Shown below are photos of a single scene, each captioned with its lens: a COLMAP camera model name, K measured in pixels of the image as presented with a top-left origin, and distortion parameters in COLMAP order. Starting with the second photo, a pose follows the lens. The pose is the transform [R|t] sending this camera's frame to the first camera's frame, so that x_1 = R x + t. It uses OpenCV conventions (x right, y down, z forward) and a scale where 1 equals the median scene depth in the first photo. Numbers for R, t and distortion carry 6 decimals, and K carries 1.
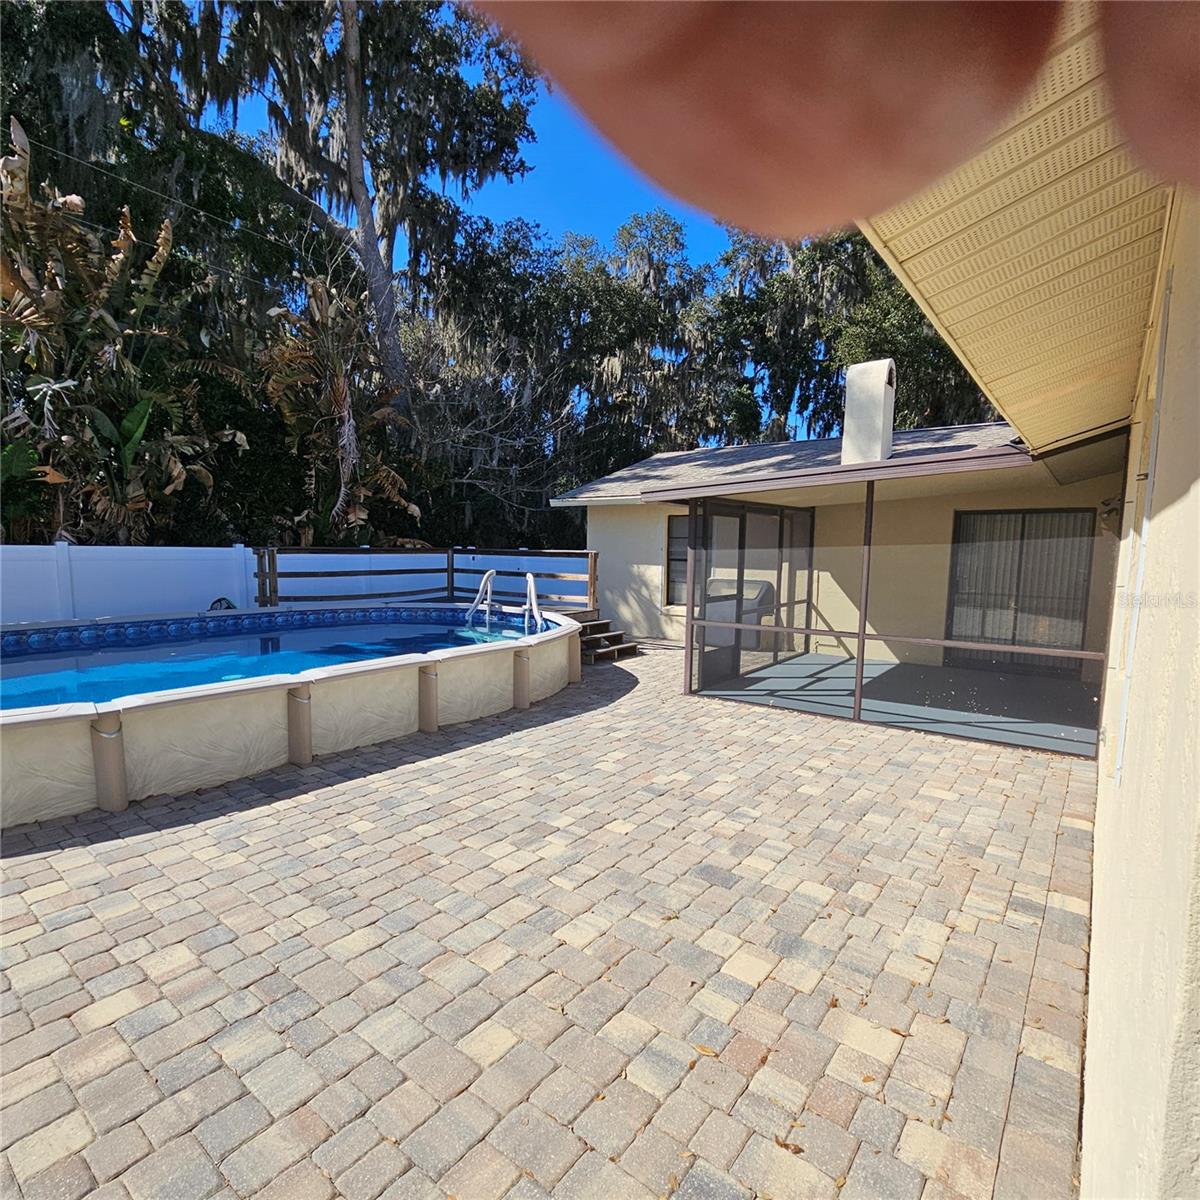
lens RADIAL K [[651.4, 0, 600.2], [0, 651.4, 616.3], [0, 0, 1]] dist [0.003427, -0.000733]
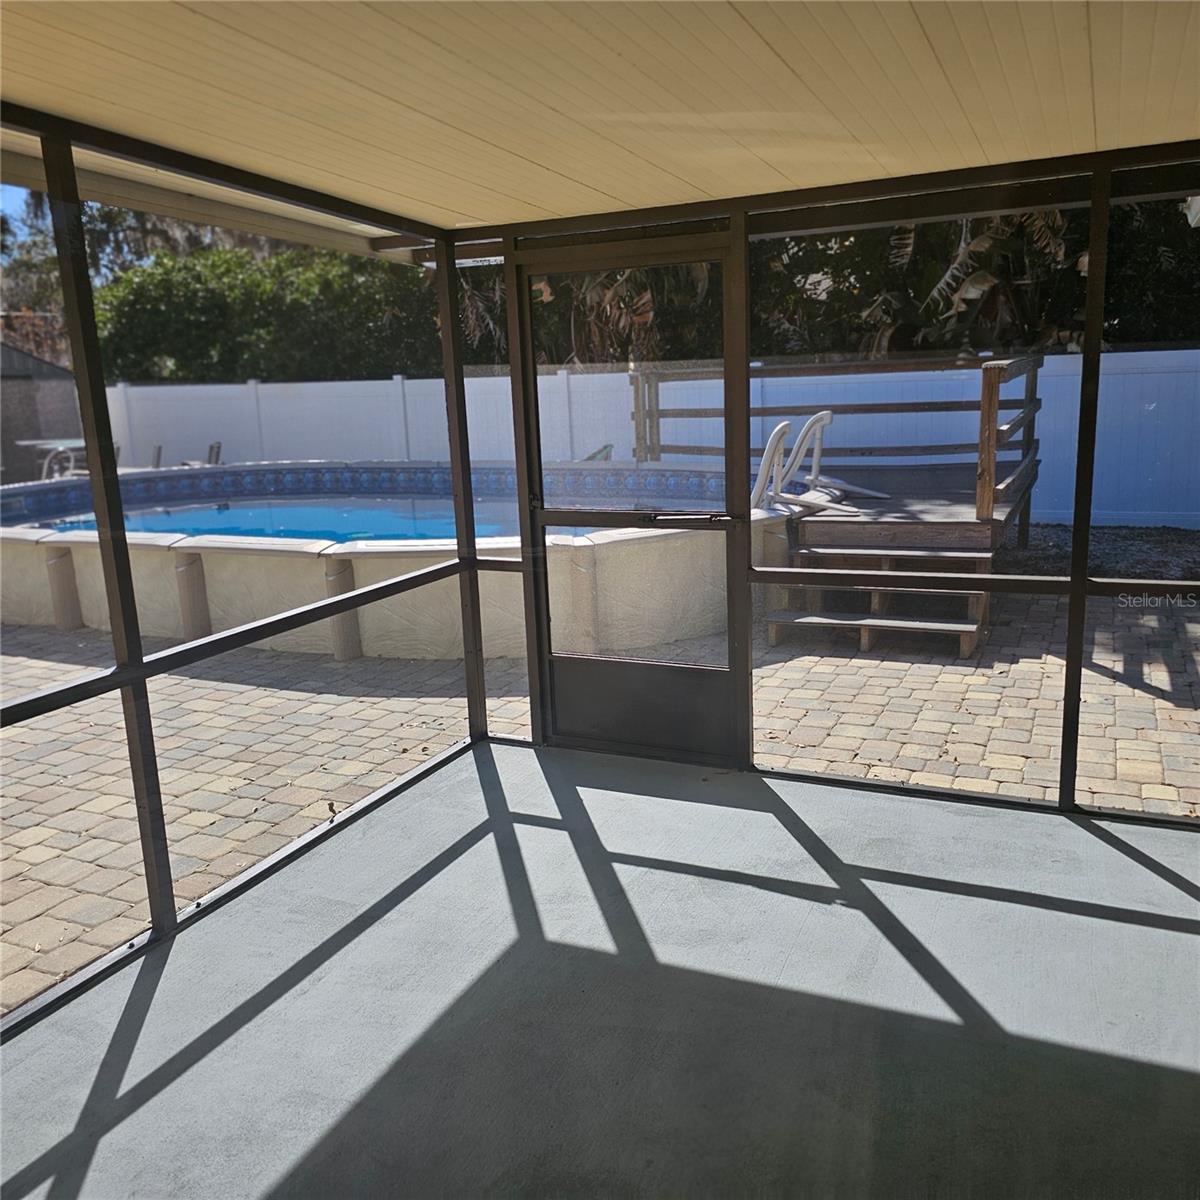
lens RADIAL K [[1064.9, 0, 593.4], [0, 1064.9, 592.5], [0, 0, 1]] dist [0.121978, -0.190814]
pose [[0.216816, 0.180715, -0.959340, 0.903144], [-0.057341, 0.983377, 0.172283, -0.105785], [0.974527, 0.017656, 0.223574, 1.054362]]
